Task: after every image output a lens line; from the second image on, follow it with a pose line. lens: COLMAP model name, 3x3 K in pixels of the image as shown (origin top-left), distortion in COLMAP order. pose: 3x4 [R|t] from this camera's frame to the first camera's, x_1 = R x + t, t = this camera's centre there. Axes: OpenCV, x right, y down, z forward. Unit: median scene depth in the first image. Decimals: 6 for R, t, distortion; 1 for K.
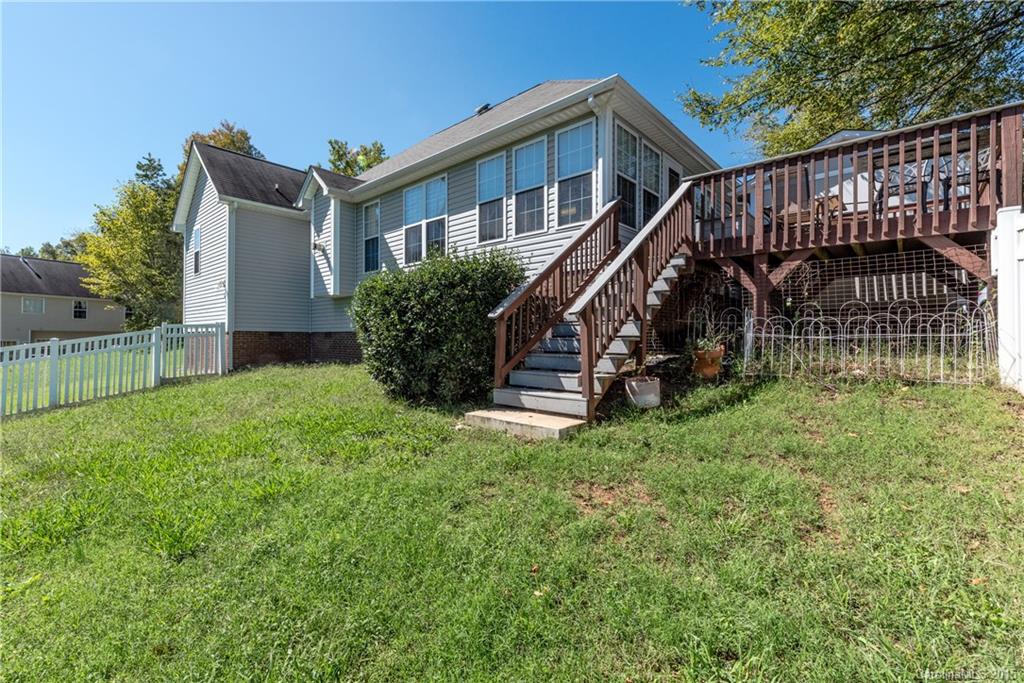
lens RADIAL K [[450.2, 0, 511.7], [0, 450.2, 337.3], [0, 0, 1]] dist [0.000972, 0.000116]
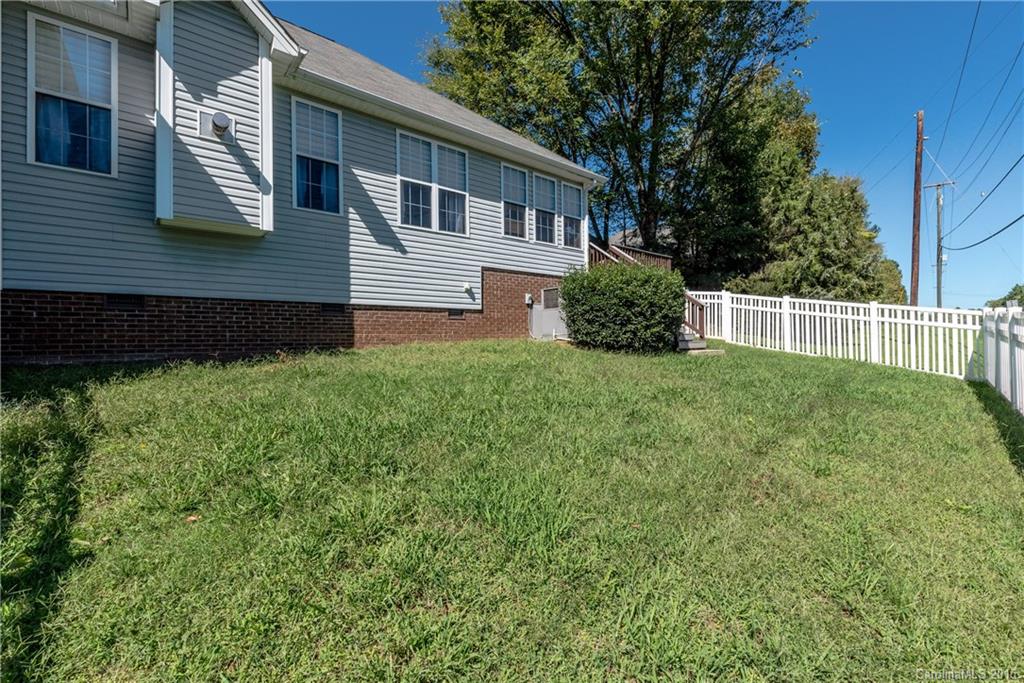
lens RADIAL K [[450.2, 0, 510.8], [0, 450.2, 341.2], [0, 0, 1]] dist [0.000972, 0.000116]
pose [[0.131780, -0.002452, 0.991276, -1.125033], [0.011959, 0.999928, 0.000884, 0.056275], [-0.991207, 0.011738, 0.131800, 0.779643]]
